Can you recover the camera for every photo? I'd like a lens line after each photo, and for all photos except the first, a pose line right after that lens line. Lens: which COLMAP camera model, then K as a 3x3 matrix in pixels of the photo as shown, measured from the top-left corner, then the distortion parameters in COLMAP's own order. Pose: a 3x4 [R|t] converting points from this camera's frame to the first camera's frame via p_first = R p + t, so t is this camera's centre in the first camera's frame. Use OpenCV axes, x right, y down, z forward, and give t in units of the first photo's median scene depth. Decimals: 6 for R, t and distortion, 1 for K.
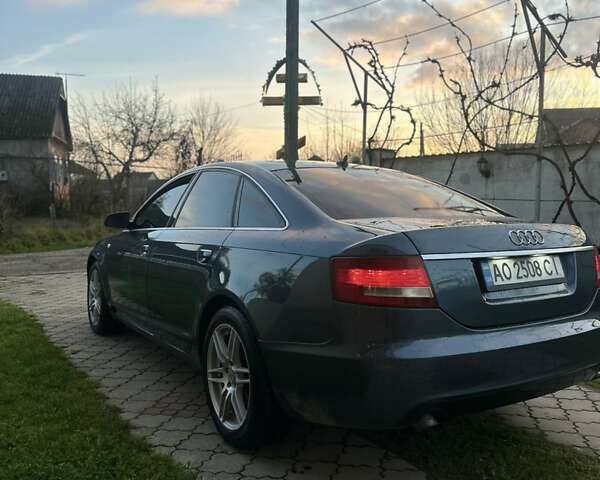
lens RADIAL K [[563.8, 0, 342.4], [0, 563.8, 239.4], [0, 0, 1]] dist [0.006466, 0.003532]
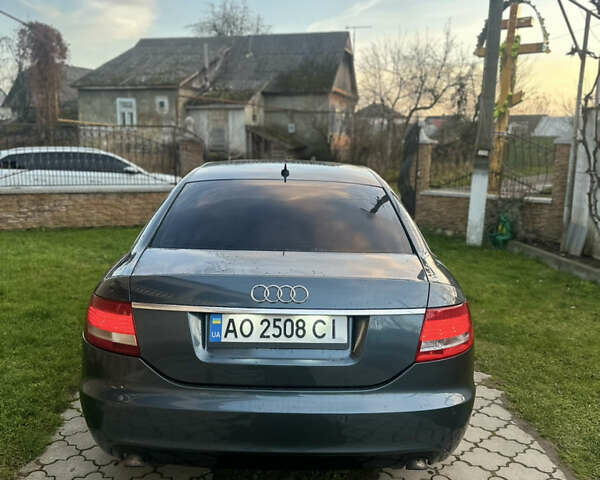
lens RADIAL K [[567.2, 0, 307.5], [0, 567.2, 257.7], [0, 0, 1]] dist [0.100723, -0.185992]
pose [[0.834349, 0.121952, -0.537577, 0.187069], [-0.052991, 0.988449, 0.141989, -0.042345], [0.548683, -0.089982, 0.831174, 0.063103]]
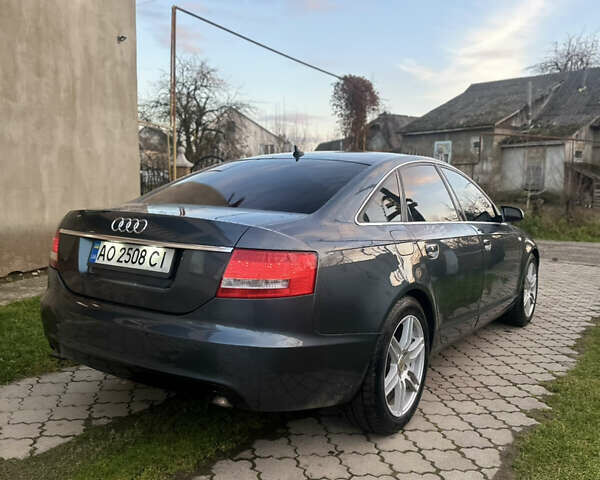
lens RADIAL K [[567.2, 0, 307.5], [0, 567.2, 257.7], [0, 0, 1]] dist [0.100723, -0.185992]
pose [[0.375749, 0.122202, -0.918629, 0.319701], [-0.078454, 0.991904, 0.099859, -0.016872], [0.923395, 0.034548, 0.382294, 0.201206]]
